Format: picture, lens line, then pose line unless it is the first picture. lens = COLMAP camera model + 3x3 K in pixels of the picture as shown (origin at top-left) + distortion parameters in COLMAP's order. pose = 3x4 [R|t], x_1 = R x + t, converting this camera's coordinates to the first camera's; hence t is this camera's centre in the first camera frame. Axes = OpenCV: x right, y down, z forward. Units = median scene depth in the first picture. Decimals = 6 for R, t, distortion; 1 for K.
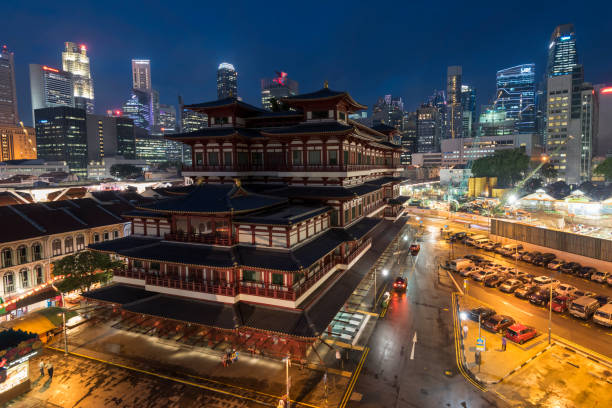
lens RADIAL K [[303.2, 0, 349.1], [0, 303.2, 193.1], [0, 0, 1]] dist [0.015367, -0.007191]
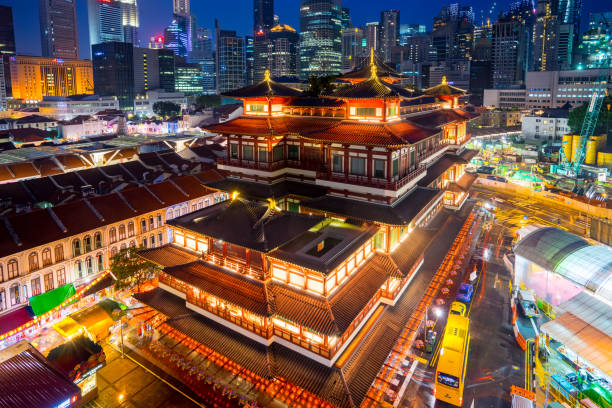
lens RADIAL K [[355.5, 0, 310.2], [0, 355.5, 124.4], [0, 0, 1]] dist [-0.032550, 0.013418]
pose [[0.969011, 0.032608, -0.244856, -0.002745], [-0.015725, 0.997381, 0.070592, -0.302198], [0.246517, -0.064554, 0.966986, 0.010613]]
